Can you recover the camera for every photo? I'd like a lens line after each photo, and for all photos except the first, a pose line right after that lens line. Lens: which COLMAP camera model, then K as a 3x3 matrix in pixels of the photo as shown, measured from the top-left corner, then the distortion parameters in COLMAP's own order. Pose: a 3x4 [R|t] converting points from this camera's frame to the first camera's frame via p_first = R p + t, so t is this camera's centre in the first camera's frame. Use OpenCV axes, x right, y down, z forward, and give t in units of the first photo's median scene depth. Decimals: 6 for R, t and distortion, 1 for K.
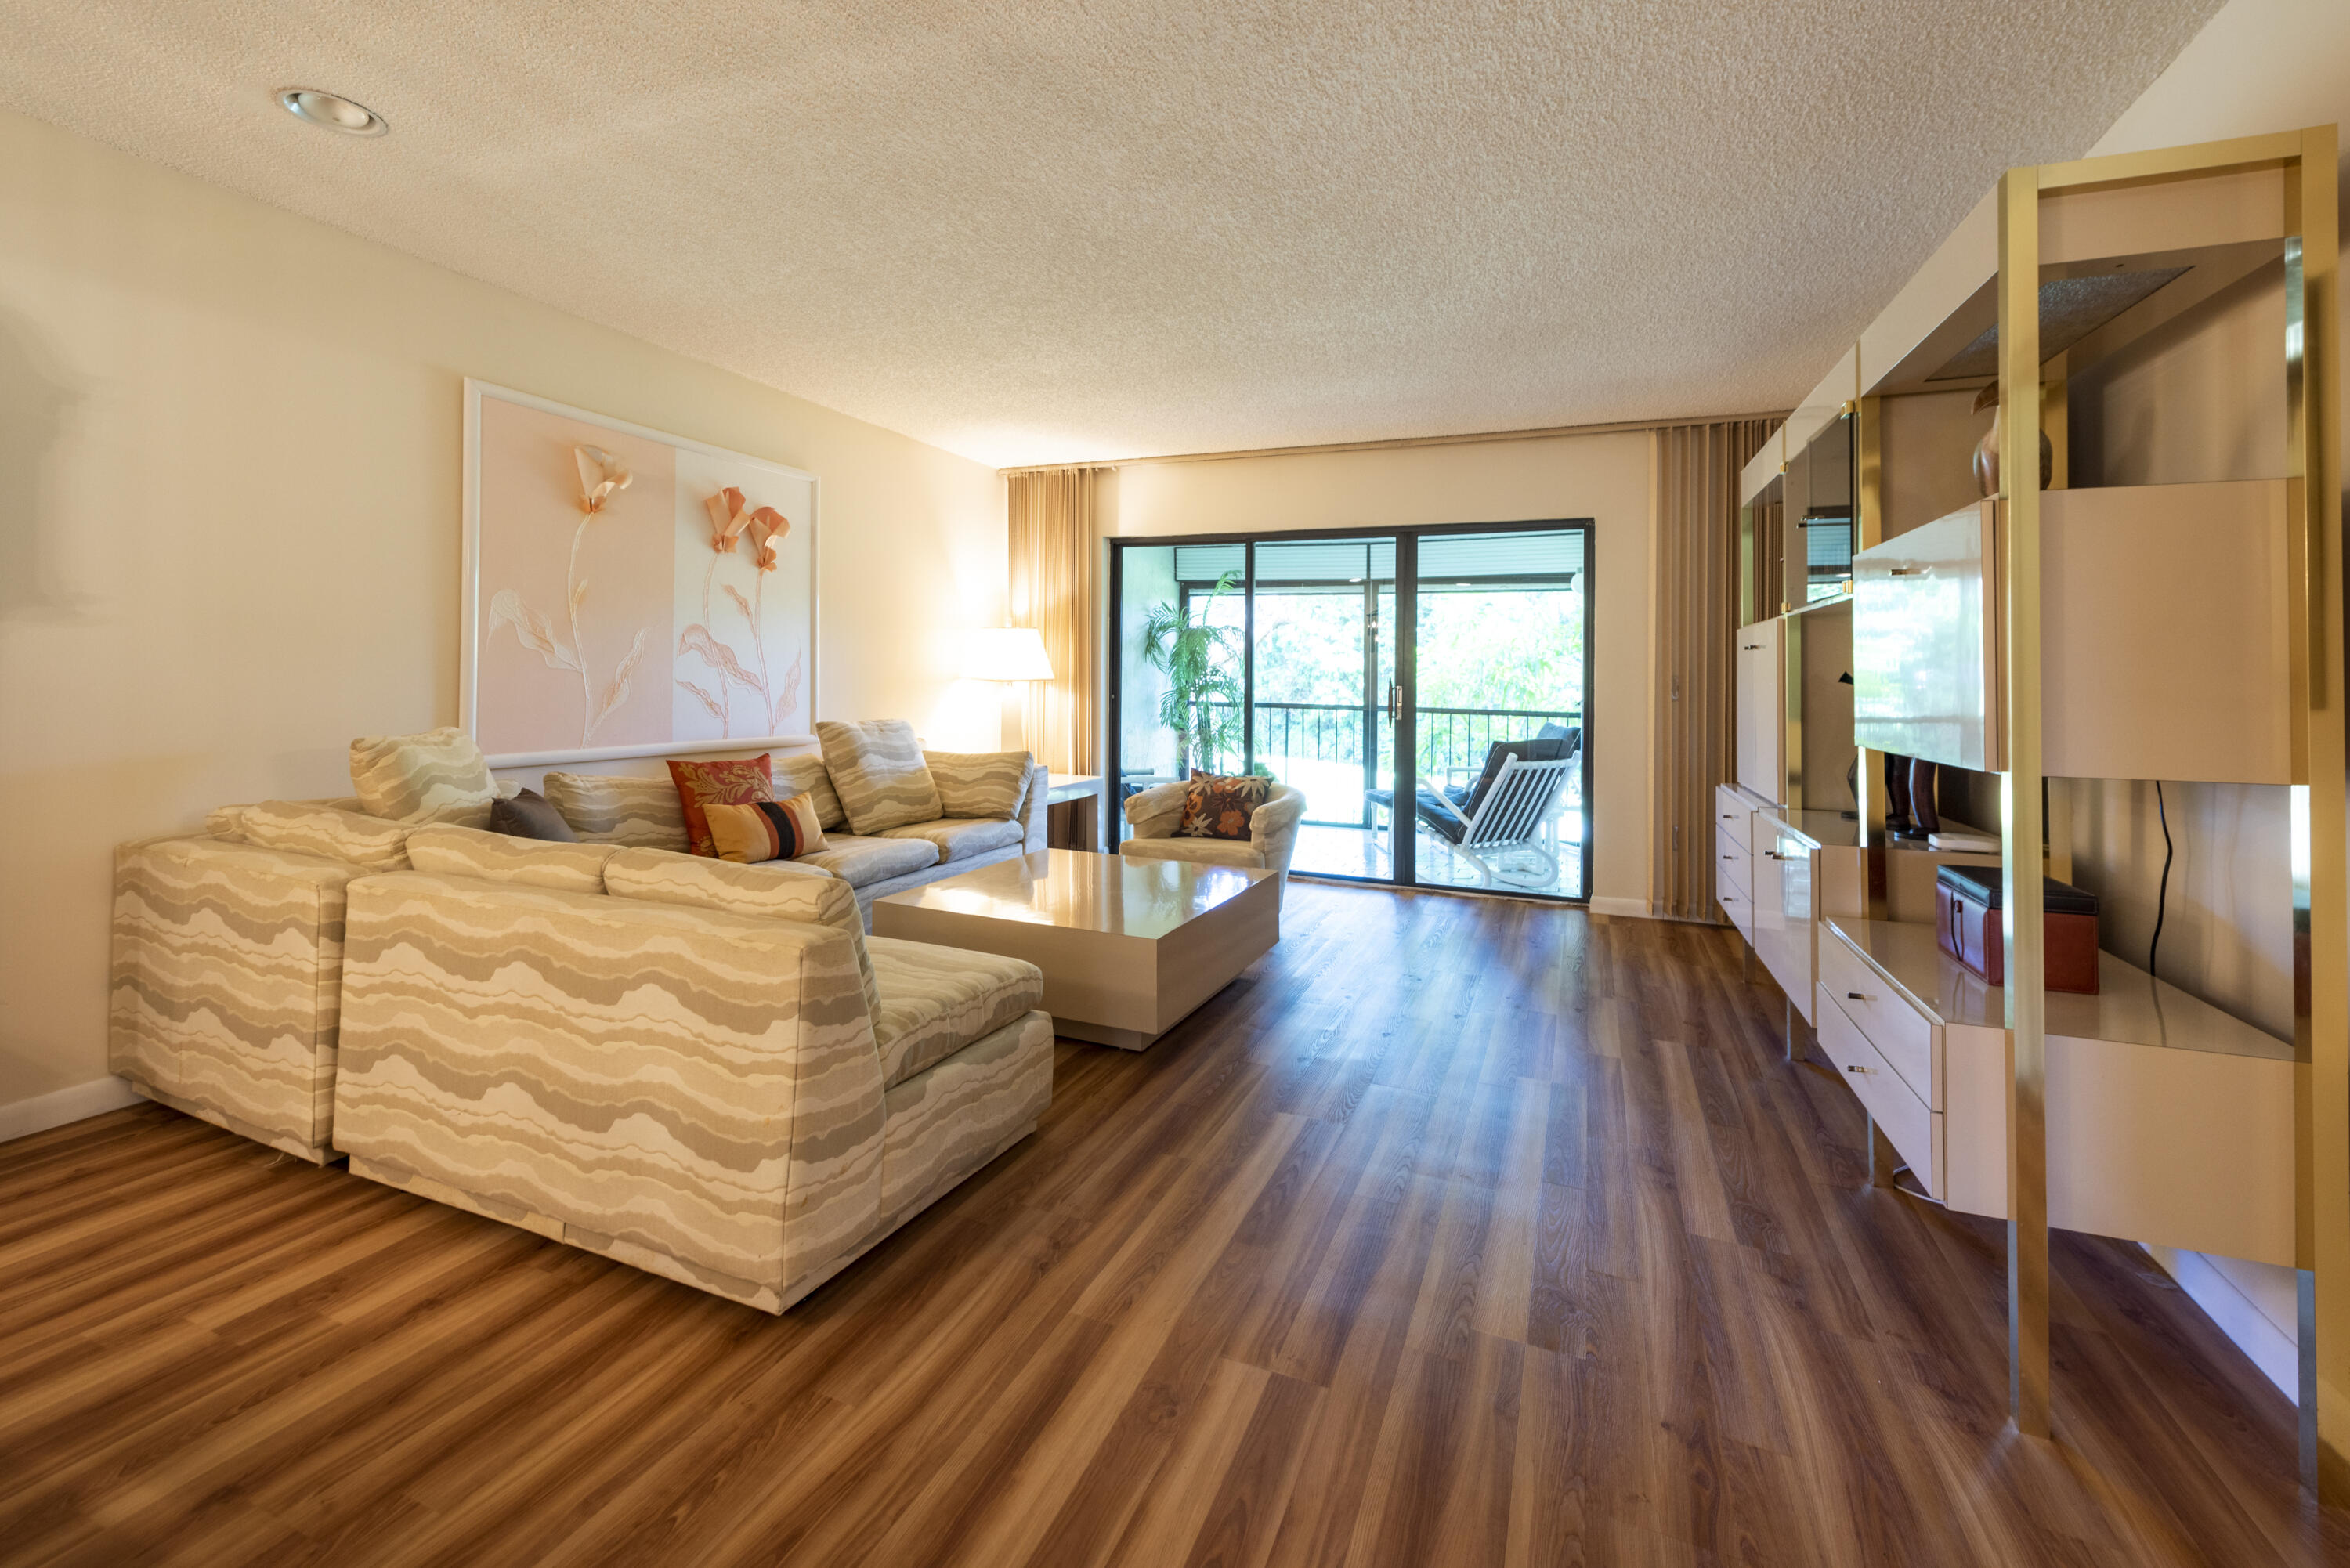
lens RADIAL K [[1000.9, 0, 1149.6], [0, 1000.9, 658.3], [0, 0, 1]] dist [0.007737, -0.001842]
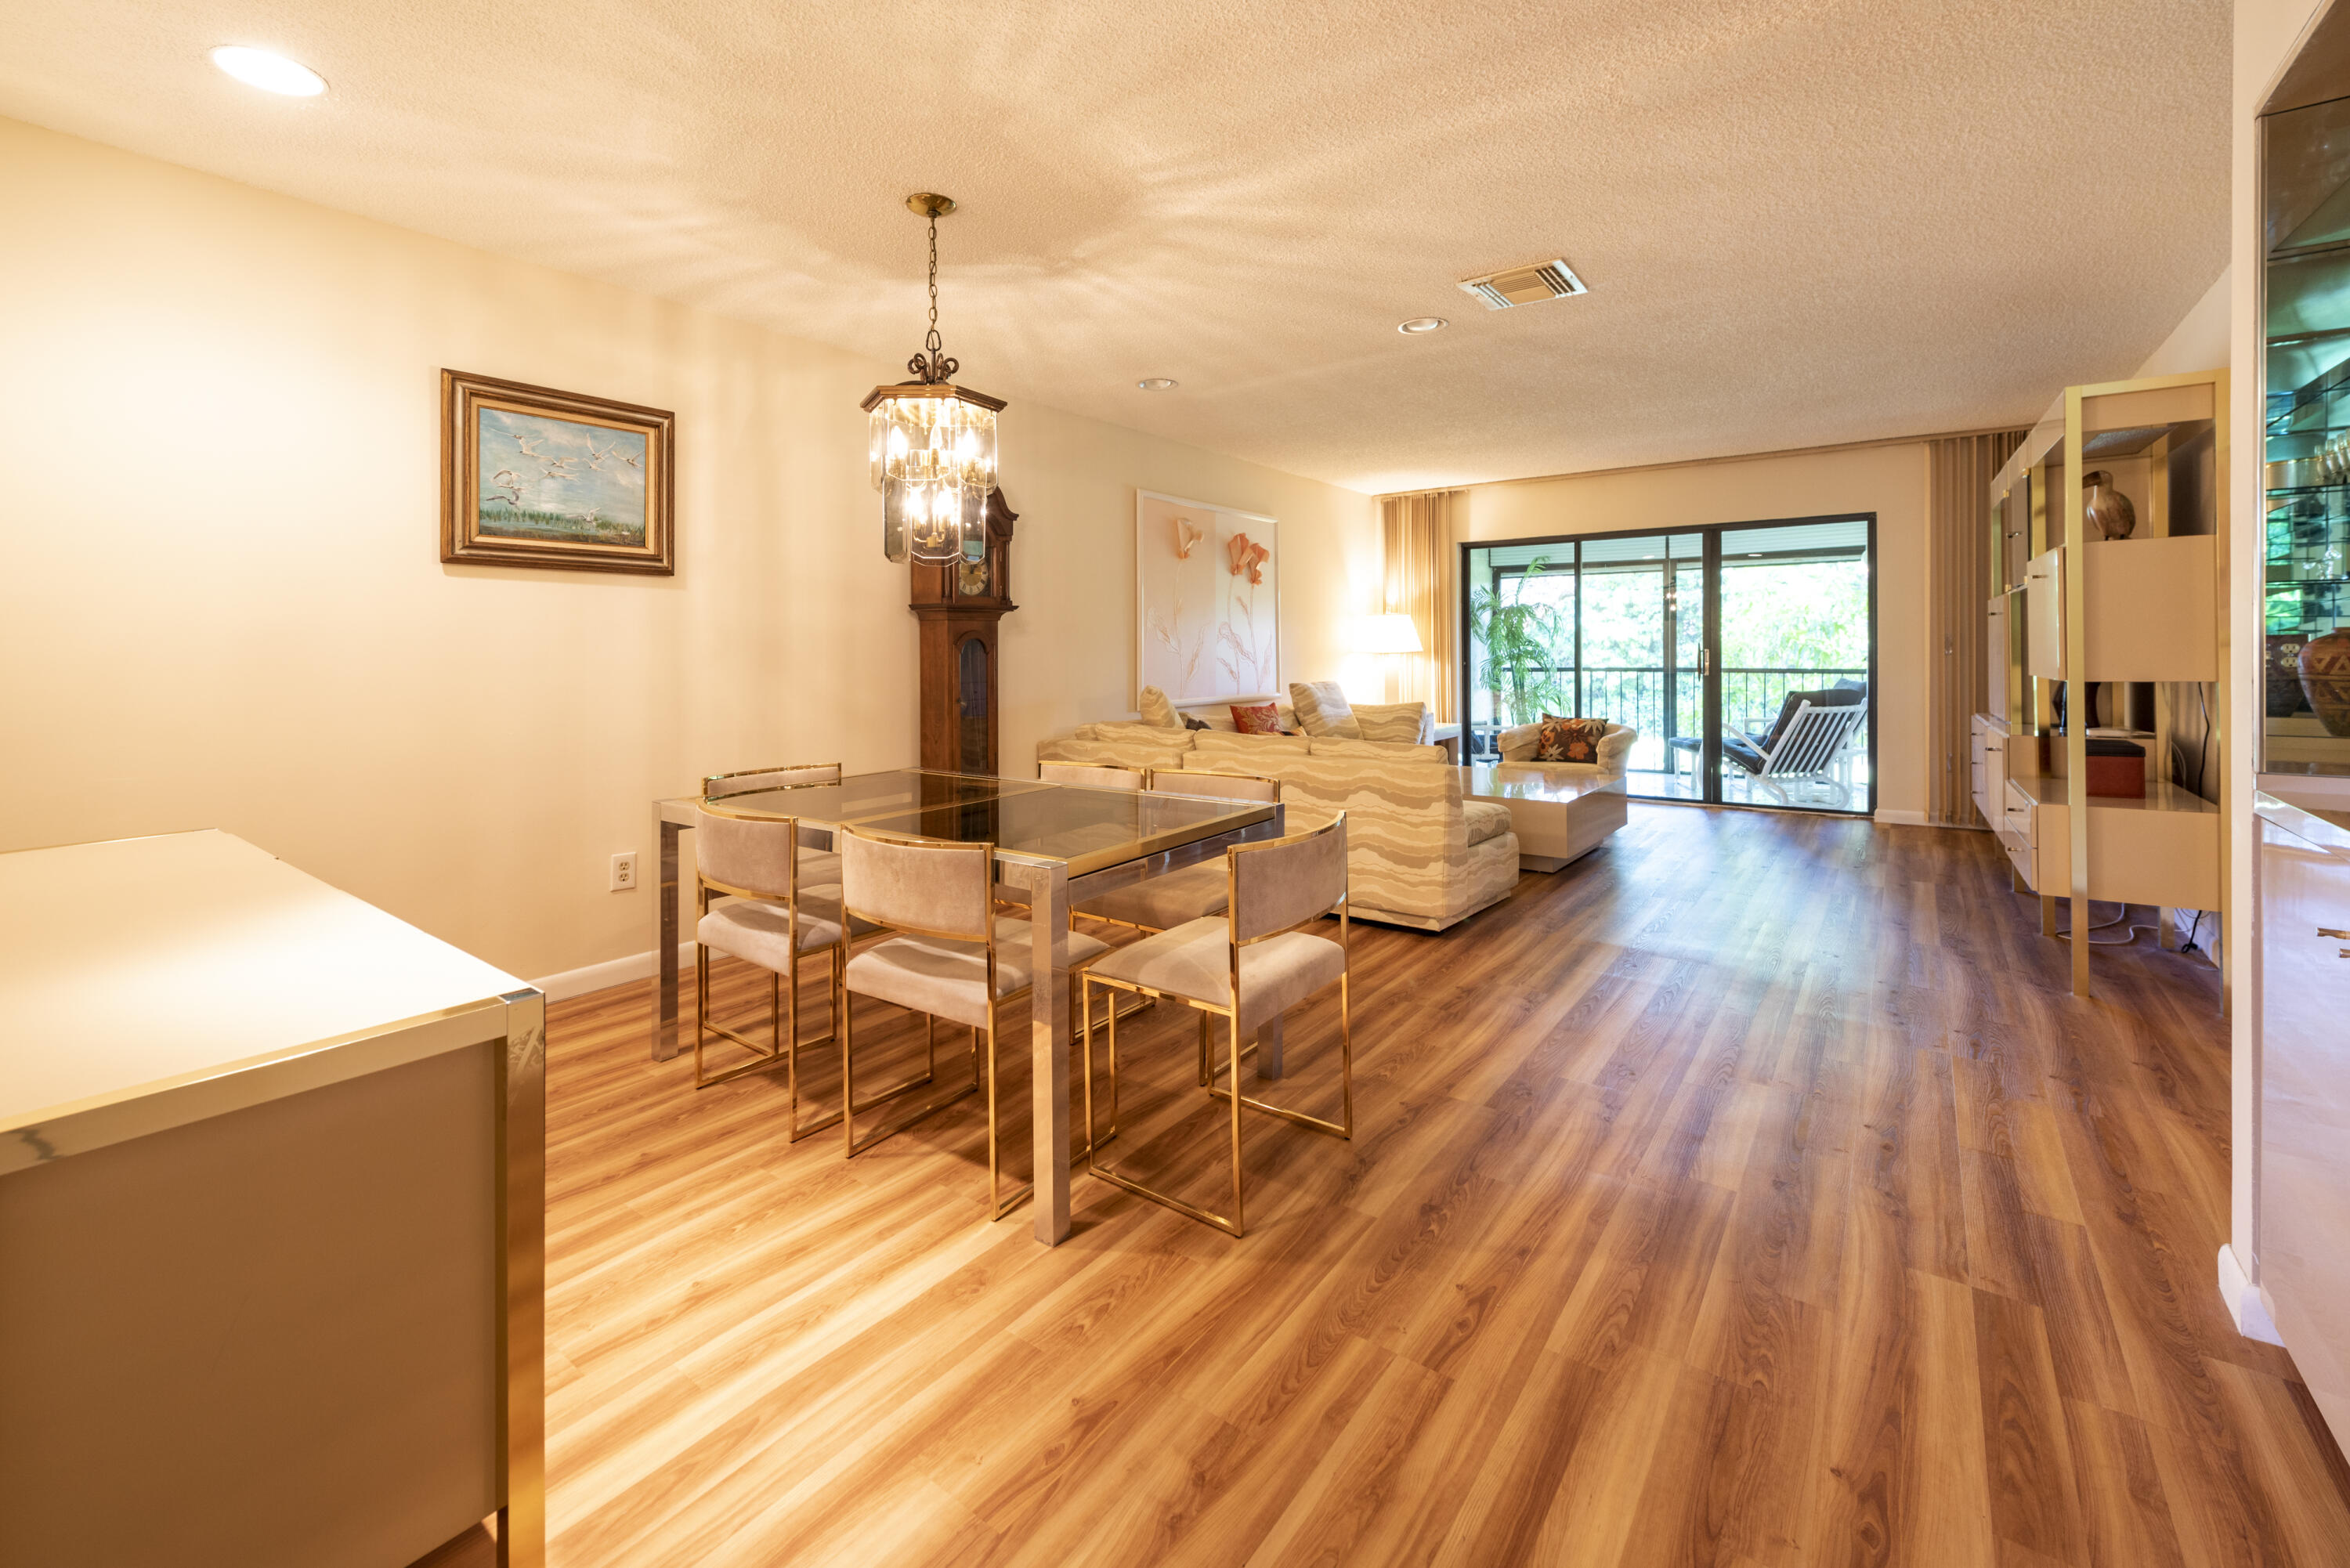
lens RADIAL K [[1000.9, 0, 1177.2], [0, 1000.9, 658.2], [0, 0, 1]] dist [0.007737, -0.001842]
pose [[0.975786, -0.026429, -0.217125, -0.143652], [0.031700, 0.999280, 0.020833, -0.009600], [0.216418, -0.027211, 0.975922, -0.432293]]
